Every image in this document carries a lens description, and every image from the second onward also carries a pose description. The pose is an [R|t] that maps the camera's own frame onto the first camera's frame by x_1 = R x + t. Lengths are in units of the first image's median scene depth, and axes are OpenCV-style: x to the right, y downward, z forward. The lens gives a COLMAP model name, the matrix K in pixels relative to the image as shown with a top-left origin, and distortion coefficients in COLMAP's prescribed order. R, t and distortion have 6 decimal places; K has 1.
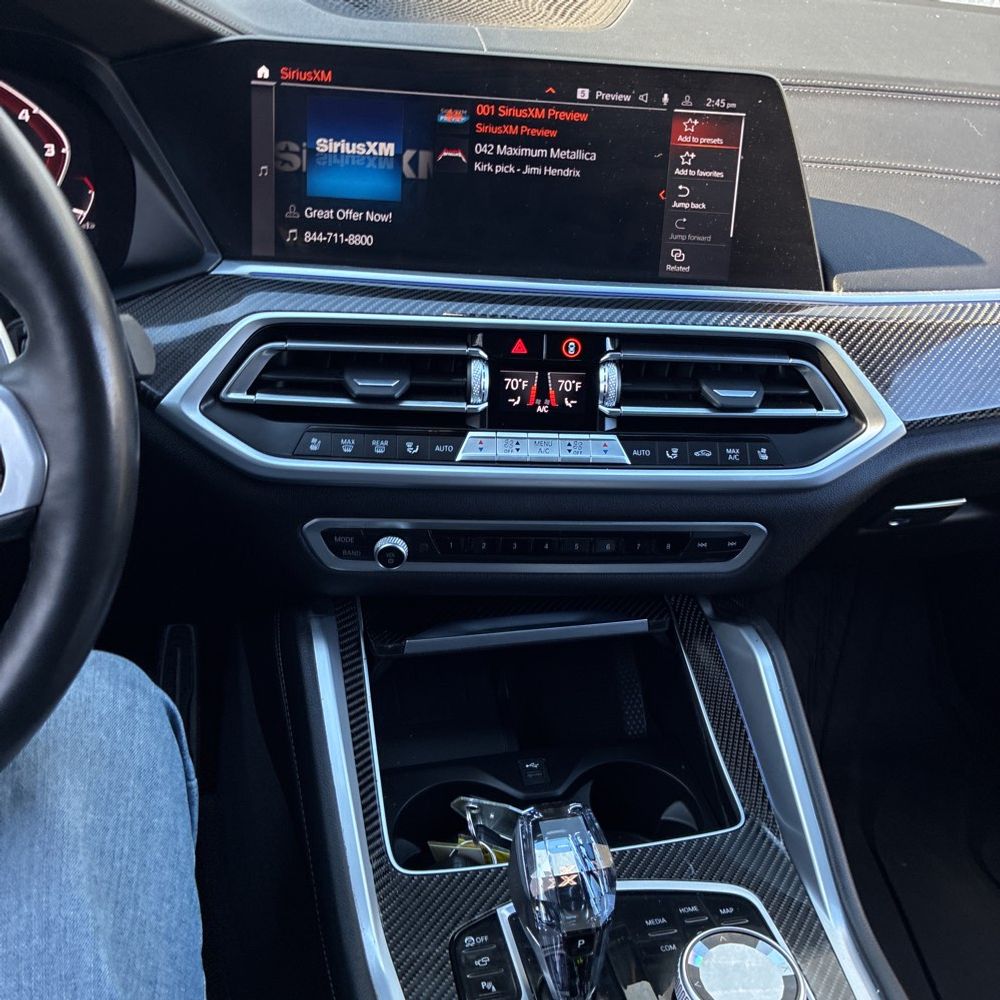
lens RADIAL K [[1064.4, 0, 503.6], [0, 1064.4, 505.5], [0, 0, 1]] dist [0.070715, -0.042292]
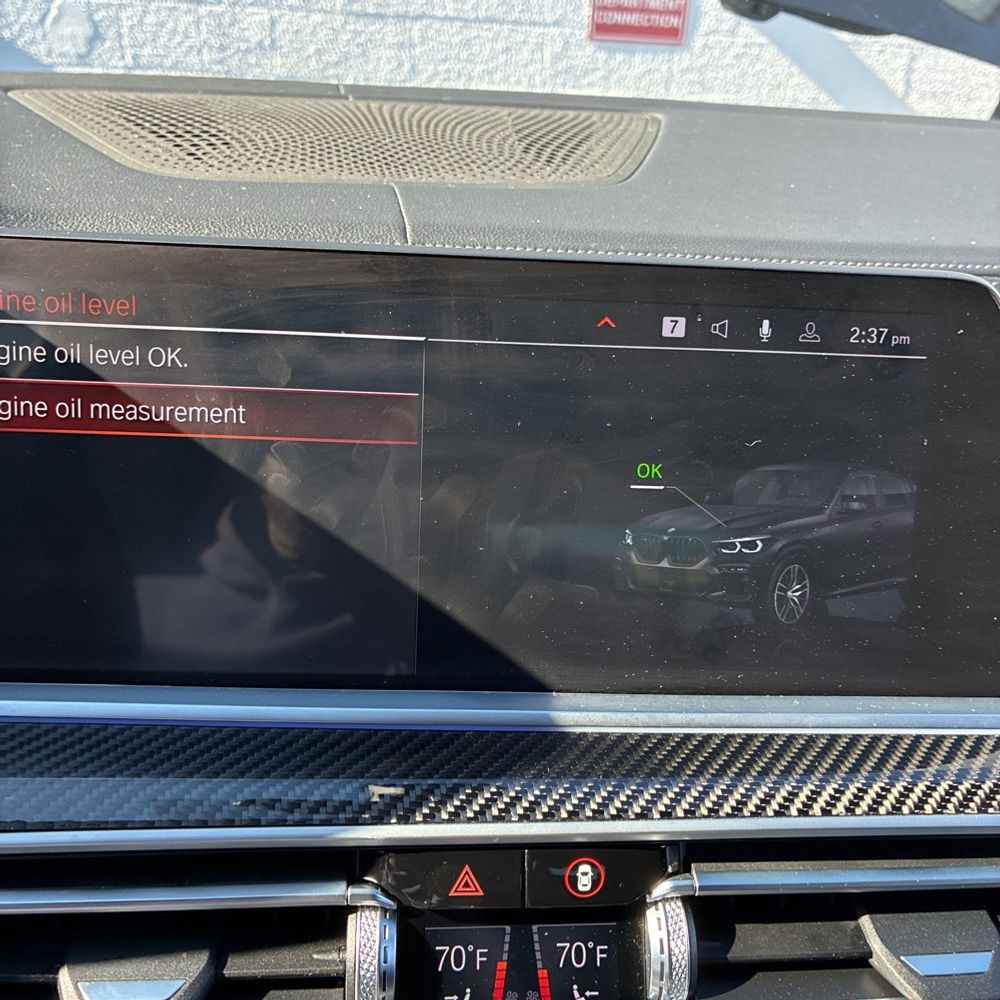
lens RADIAL K [[997.8, 0, 501.5], [0, 997.8, 485.9], [0, 0, 1]] dist [0.023132, 0.007784]
pose [[0.999844, -0.016854, -0.005338, 0.033821], [0.016244, 0.994969, -0.098858, -0.267237], [0.006977, 0.098756, 0.995087, 0.562783]]
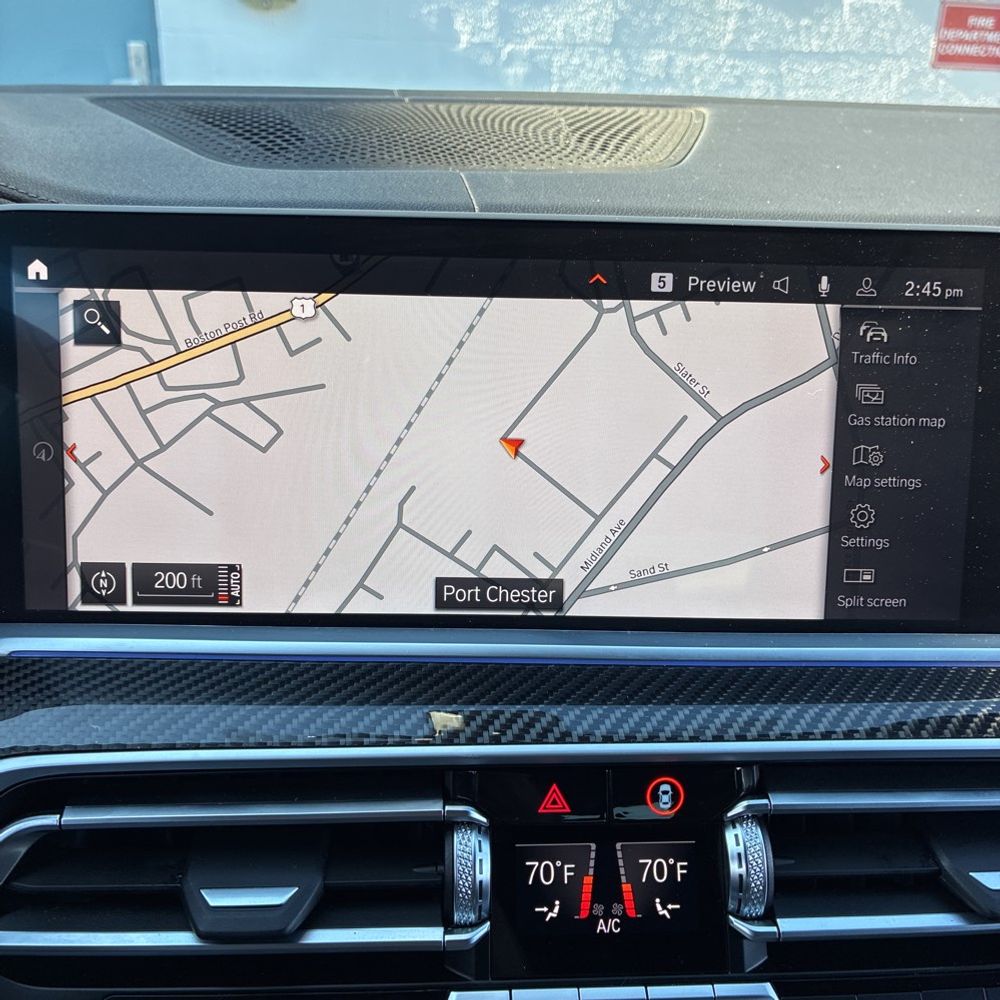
lens RADIAL K [[1007.5, 0, 493.0], [0, 1007.5, 486.7], [0, 0, 1]] dist [0.012642, 0.017715]
pose [[0.998755, -0.030813, -0.039229, 0.009185], [0.025740, 0.991971, -0.123818, -0.228429], [0.042729, 0.122655, 0.991529, 0.530983]]
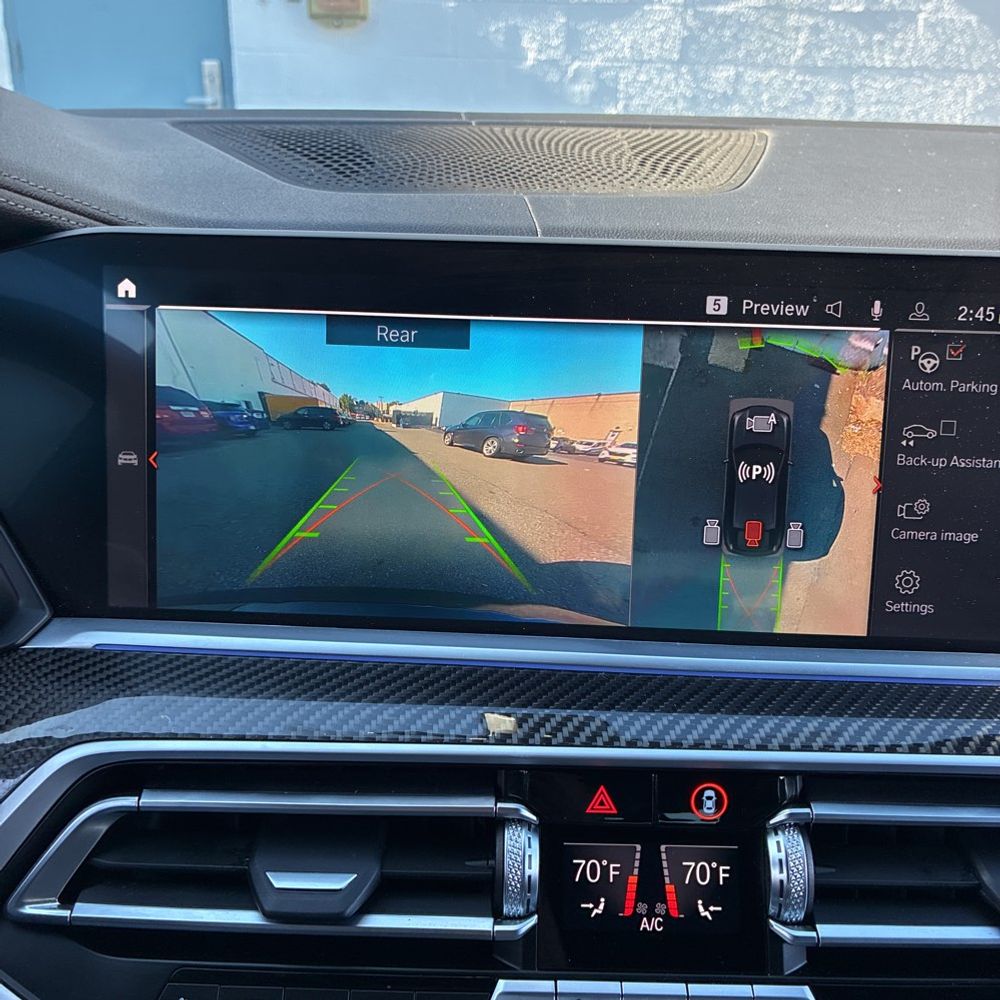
lens RADIAL K [[1010.6, 0, 495.1], [0, 1010.6, 500.5], [0, 0, 1]] dist [0.023210, -0.000214]
pose [[0.995489, -0.010613, -0.094285, 0.011105], [-0.001409, 0.991961, -0.126539, -0.223909], [0.094870, 0.126101, 0.987471, 0.508194]]
